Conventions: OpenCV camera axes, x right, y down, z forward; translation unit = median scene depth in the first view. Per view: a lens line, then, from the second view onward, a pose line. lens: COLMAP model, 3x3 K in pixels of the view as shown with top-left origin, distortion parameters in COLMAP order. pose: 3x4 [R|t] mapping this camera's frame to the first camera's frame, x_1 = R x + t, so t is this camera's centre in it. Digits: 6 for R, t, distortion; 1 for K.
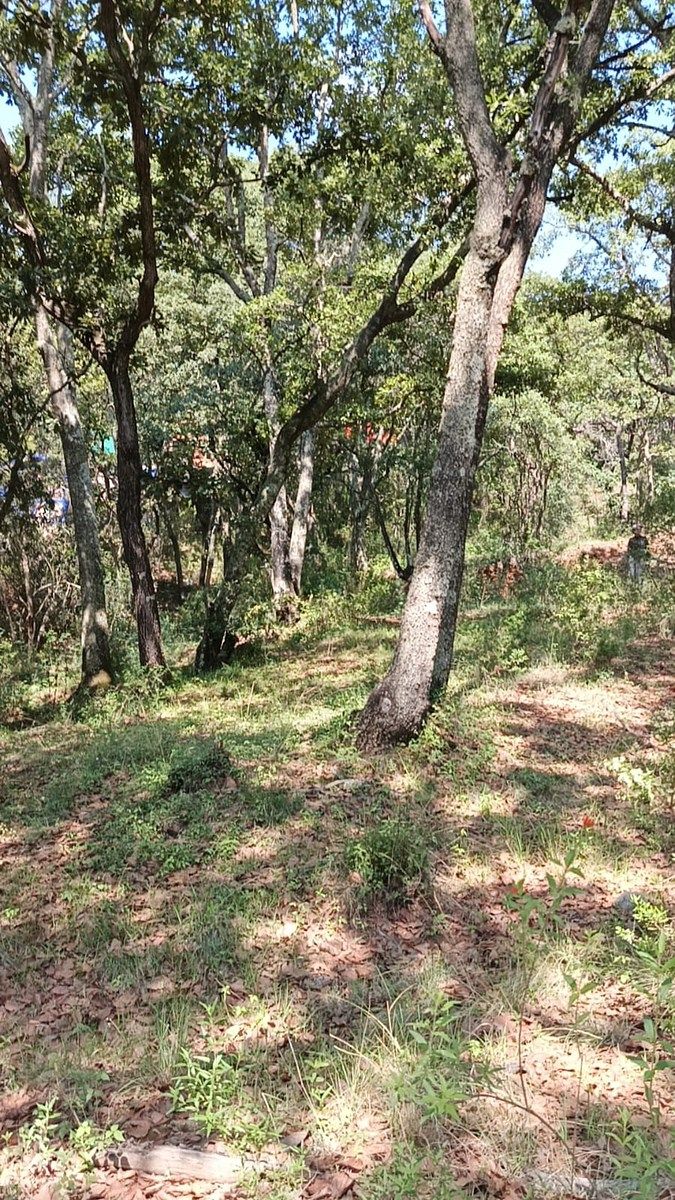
lens RADIAL K [[996.9, 0, 332.0], [0, 996.9, 597.4], [0, 0, 1]] dist [0.027371, -0.023035]
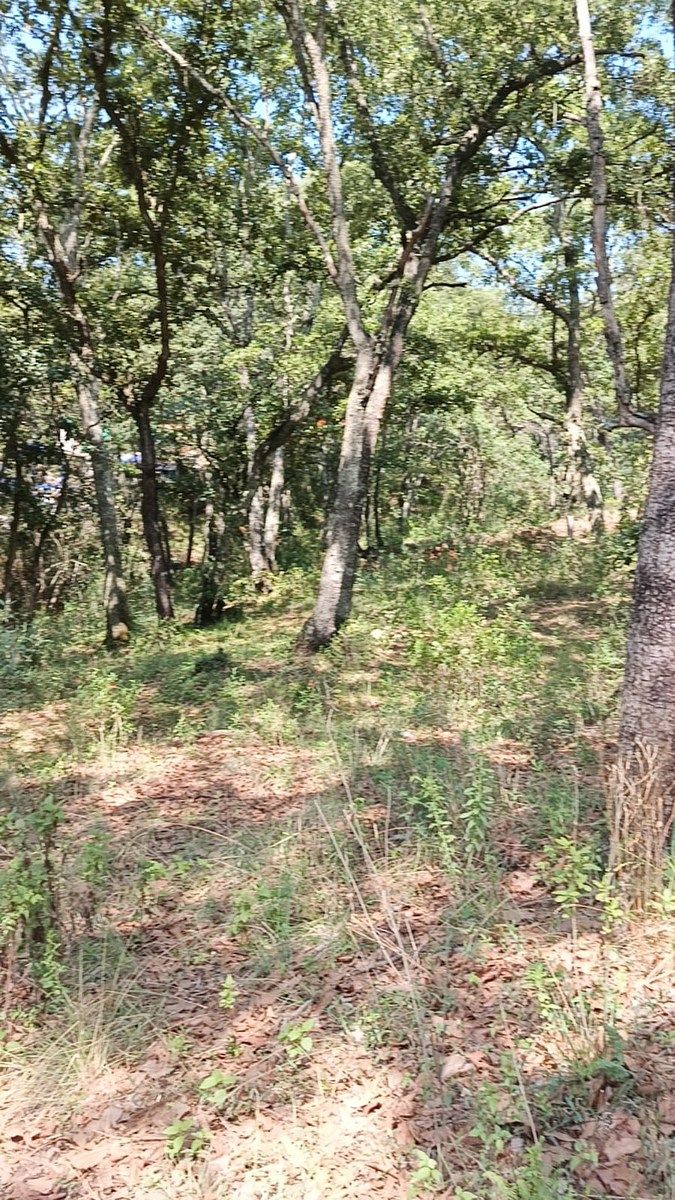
lens RADIAL K [[964.6, 0, 343.0], [0, 964.6, 603.8], [0, 0, 1]] dist [0.049870, 0.000441]
pose [[0.999427, -0.000663, 0.033847, 0.016313], [-0.000380, 0.999526, 0.030796, 0.001212], [-0.033851, -0.030791, 0.998952, -0.244726]]
